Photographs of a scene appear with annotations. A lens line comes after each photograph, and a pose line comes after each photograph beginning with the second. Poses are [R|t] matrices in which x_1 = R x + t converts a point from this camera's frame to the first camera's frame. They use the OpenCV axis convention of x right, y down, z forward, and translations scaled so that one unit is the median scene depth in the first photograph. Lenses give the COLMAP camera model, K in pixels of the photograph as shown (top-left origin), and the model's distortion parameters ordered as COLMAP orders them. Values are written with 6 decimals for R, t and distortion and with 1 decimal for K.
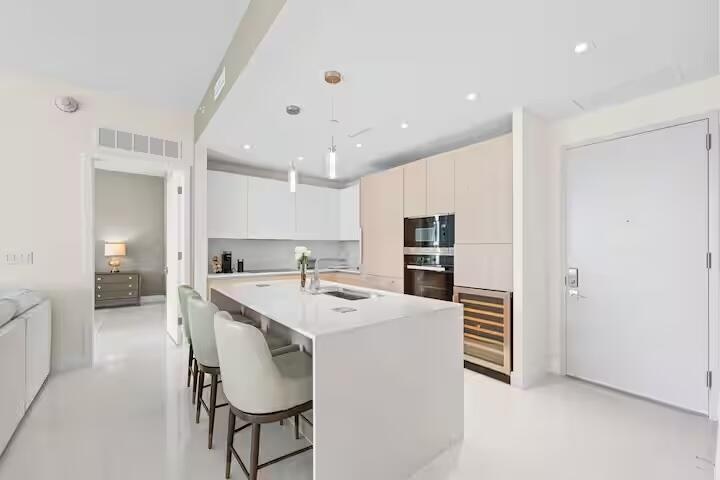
lens RADIAL K [[292.0, 0, 353.2], [0, 292.0, 243.9], [0, 0, 1]] dist [0.001595, 0.000239]
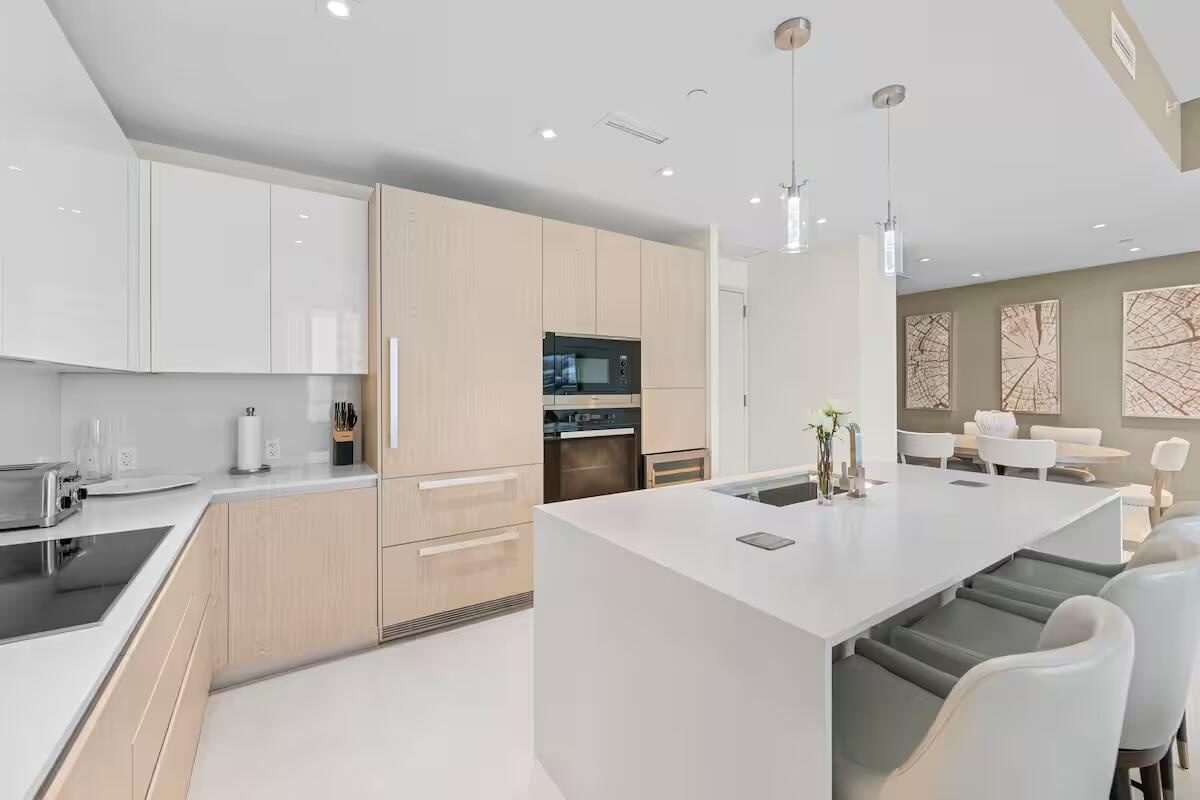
lens RADIAL K [[492.7, 0, 616.3], [0, 492.7, 386.8], [0, 0, 1]] dist [0.019174, -0.000113]
pose [[0.055691, 0.002133, 0.998446, -0.621363], [-0.004458, 0.999988, -0.001887, -0.001543], [-0.998438, -0.004345, 0.055699, 0.865491]]
